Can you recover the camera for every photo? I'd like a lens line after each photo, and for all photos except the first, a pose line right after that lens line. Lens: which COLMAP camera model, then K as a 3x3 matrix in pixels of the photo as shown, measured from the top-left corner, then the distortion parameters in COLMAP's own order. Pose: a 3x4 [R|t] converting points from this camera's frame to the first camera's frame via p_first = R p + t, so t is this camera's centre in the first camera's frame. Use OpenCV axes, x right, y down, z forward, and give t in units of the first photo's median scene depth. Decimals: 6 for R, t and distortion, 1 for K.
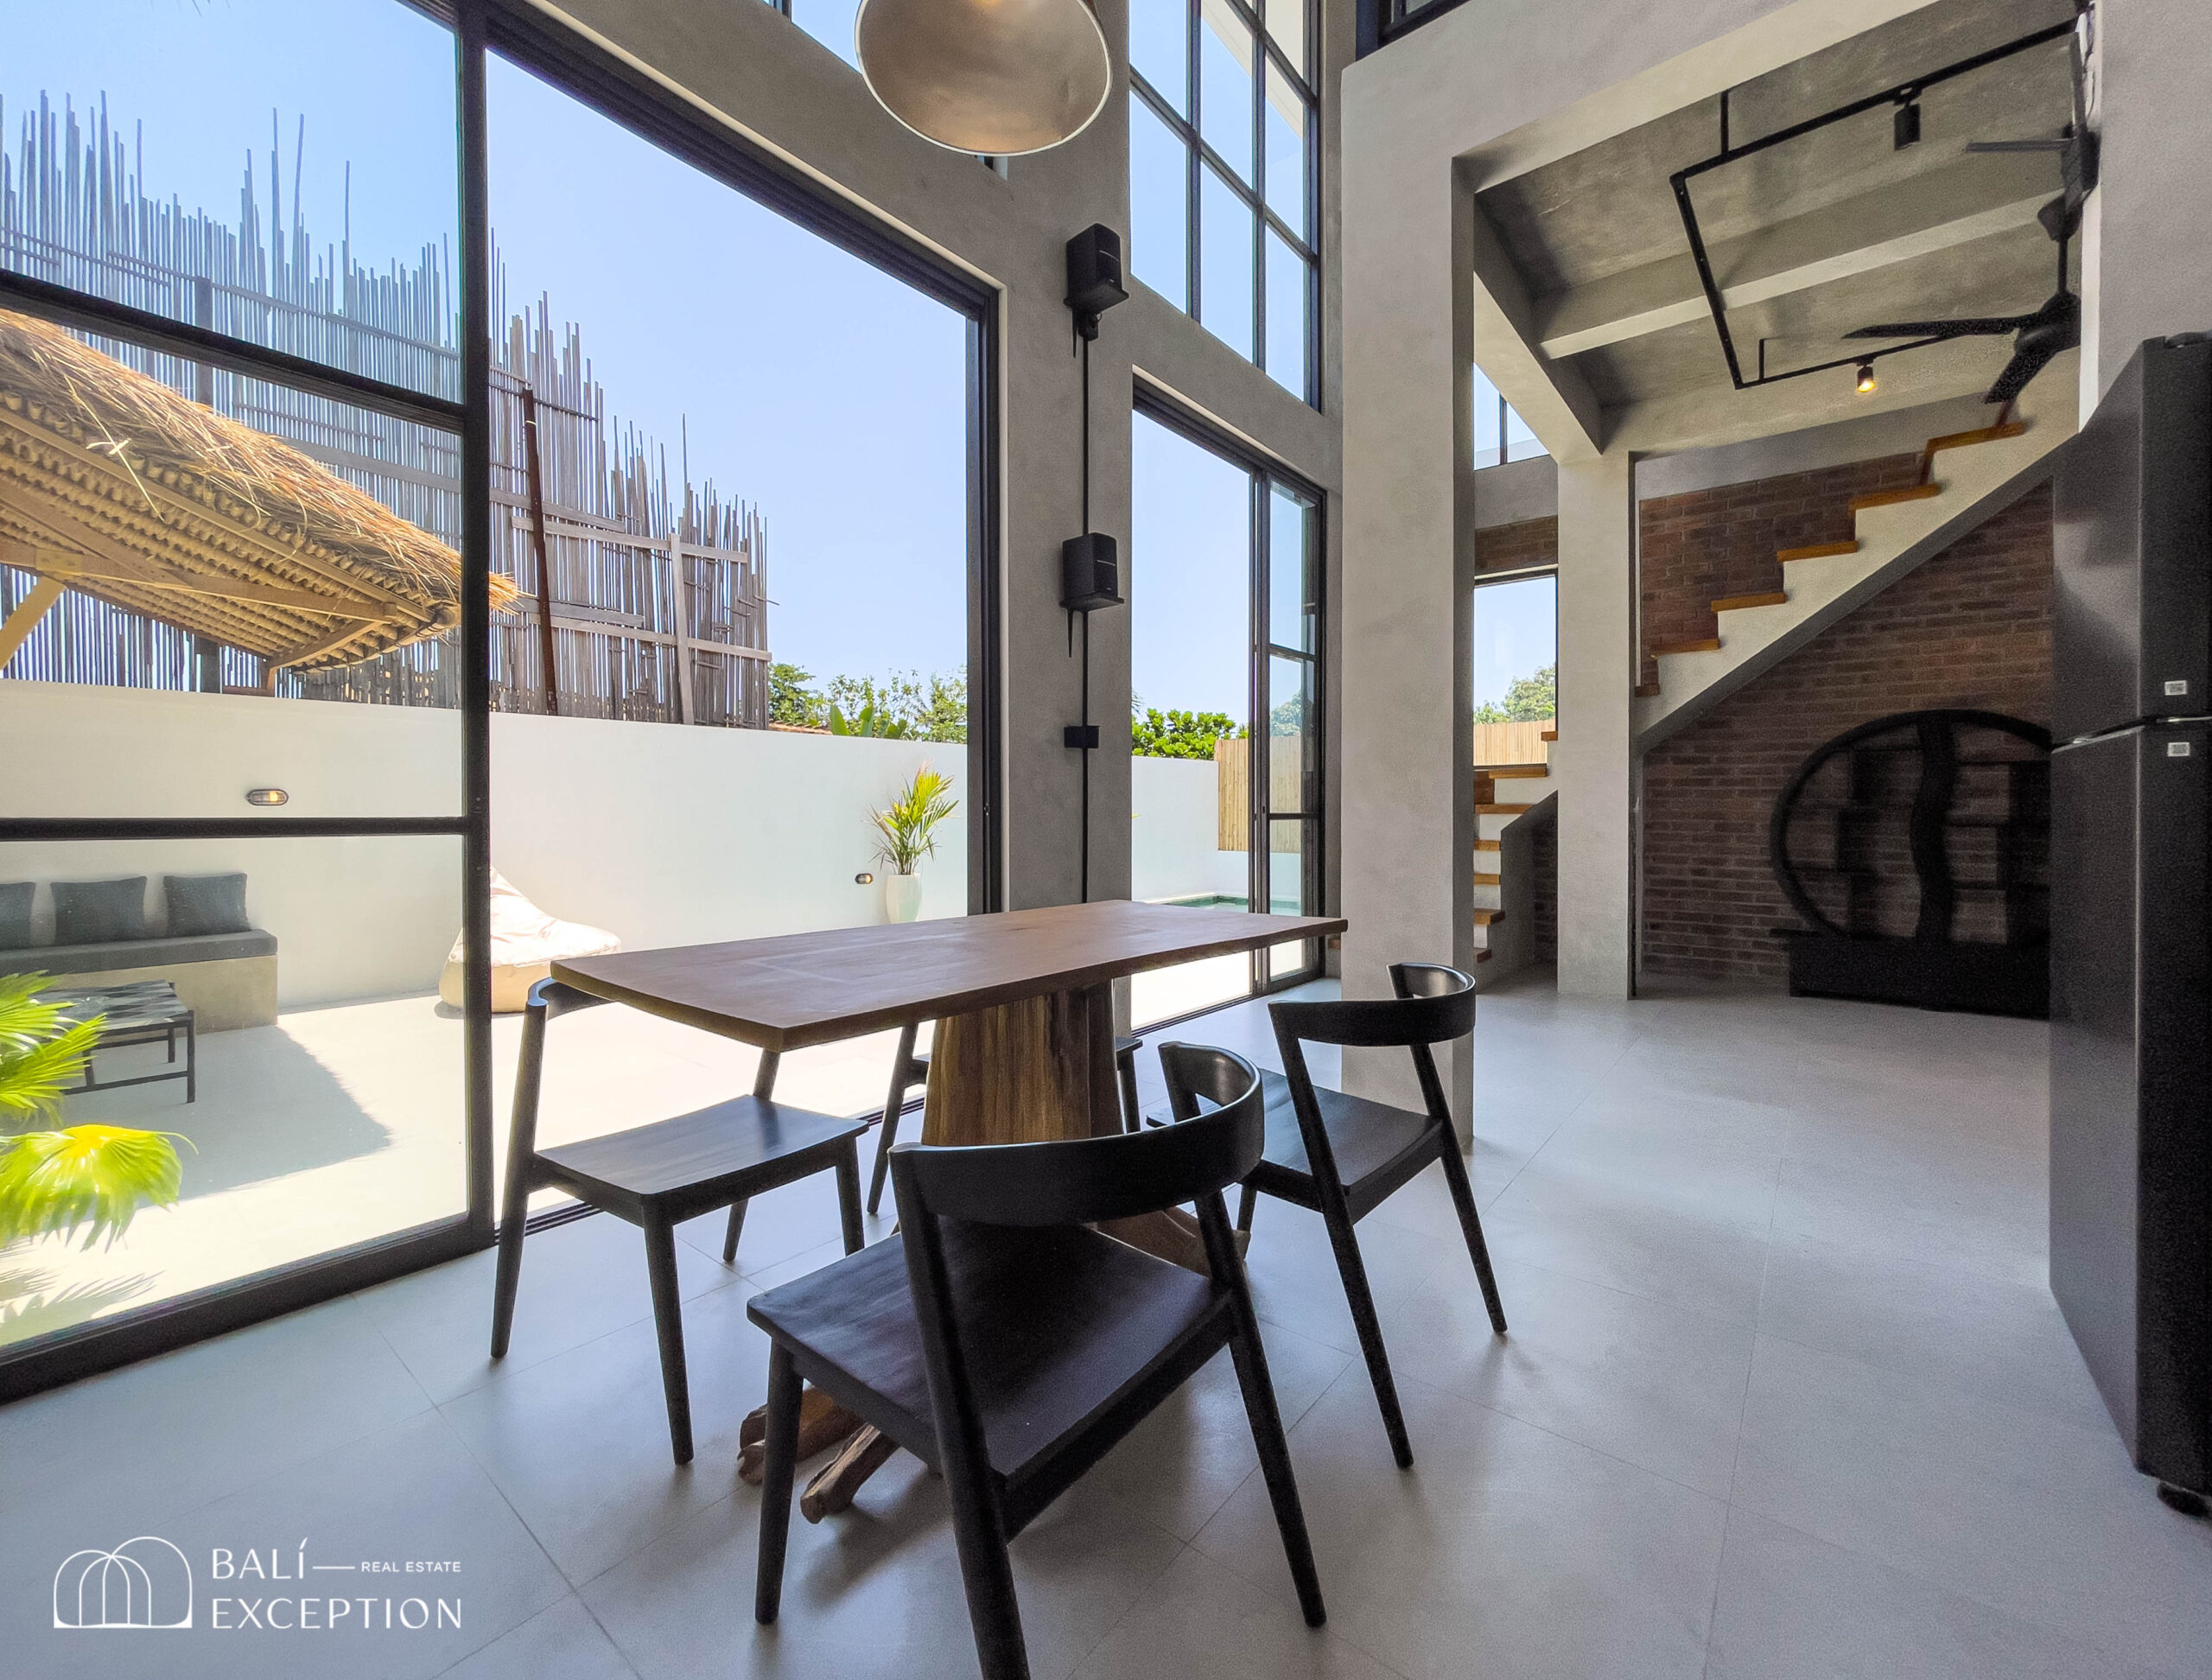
lens RADIAL K [[938.4, 0, 1108.6], [0, 938.4, 826.7], [0, 0, 1]] dist [0.002047, 0.000774]
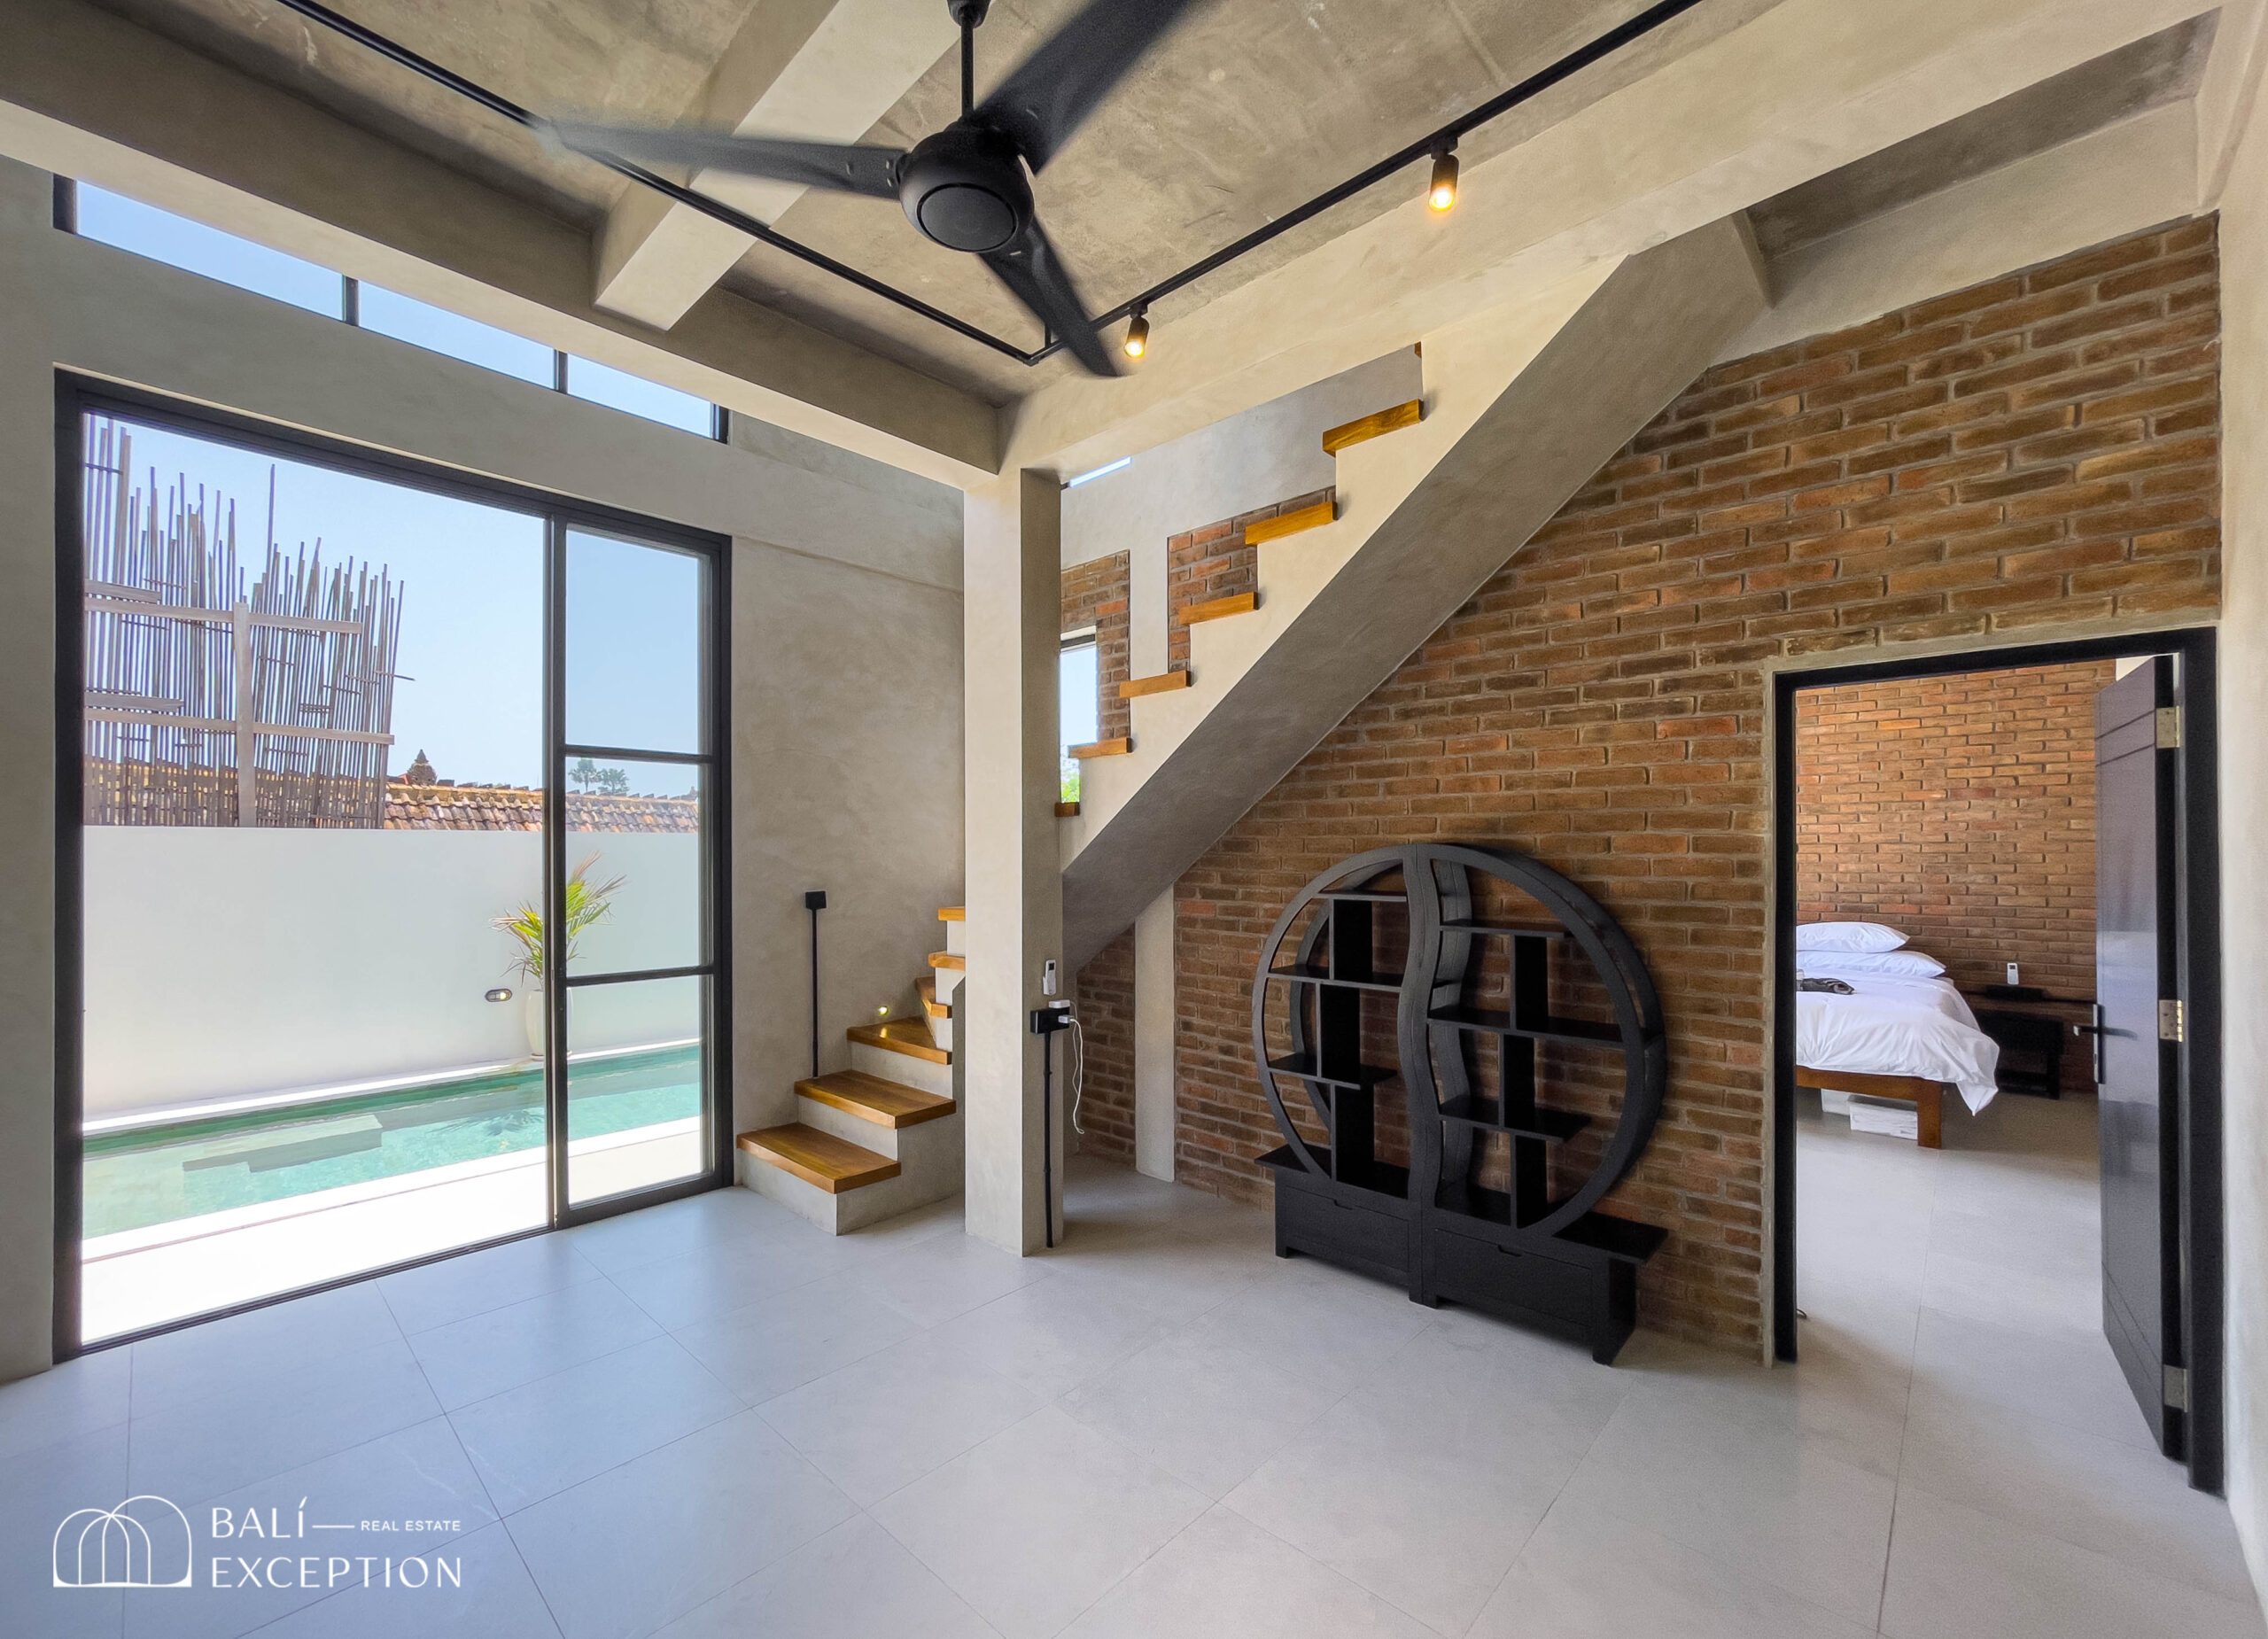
lens RADIAL K [[931.5, 0, 1155.4], [0, 931.5, 857.5], [0, 0, 1]] dist [0.000830, 0.000303]
pose [[0.997971, -0.003431, -0.063583, 0.672975], [0.002491, 0.999887, -0.014855, -0.096382], [0.063627, 0.014666, 0.997866, 0.309268]]
